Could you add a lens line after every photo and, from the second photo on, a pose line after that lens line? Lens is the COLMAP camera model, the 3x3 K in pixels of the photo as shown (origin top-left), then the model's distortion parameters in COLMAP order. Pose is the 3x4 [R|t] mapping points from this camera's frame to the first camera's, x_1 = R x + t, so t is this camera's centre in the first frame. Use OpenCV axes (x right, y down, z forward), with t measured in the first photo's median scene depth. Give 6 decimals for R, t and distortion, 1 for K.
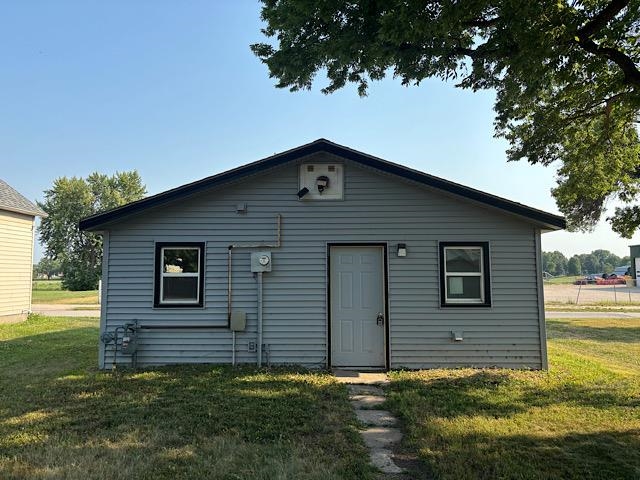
lens RADIAL K [[482.7, 0, 320.0], [0, 482.7, 240.0], [0, 0, 1]] dist [0.028989, -0.000862]
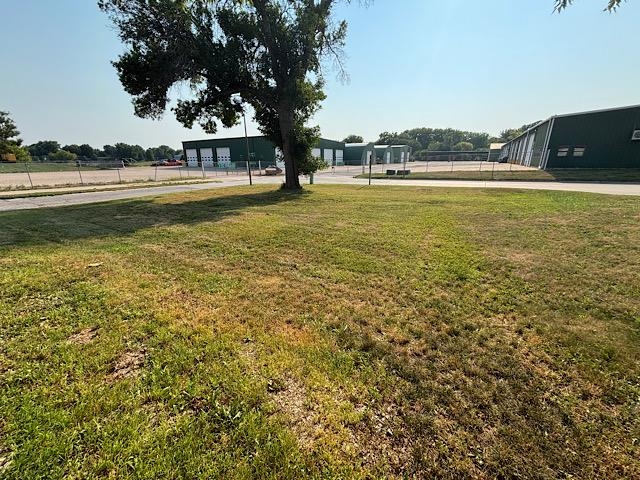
lens RADIAL K [[260.6, 0, 320.0], [0, 260.6, 240.0], [0, 0, 1]] dist [-0.001537, -0.000075]
pose [[0.508543, -0.252240, 0.823261, 0.115808], [-0.060794, 0.943223, 0.326549, 0.019825], [-0.858888, -0.216113, 0.464335, 0.222897]]
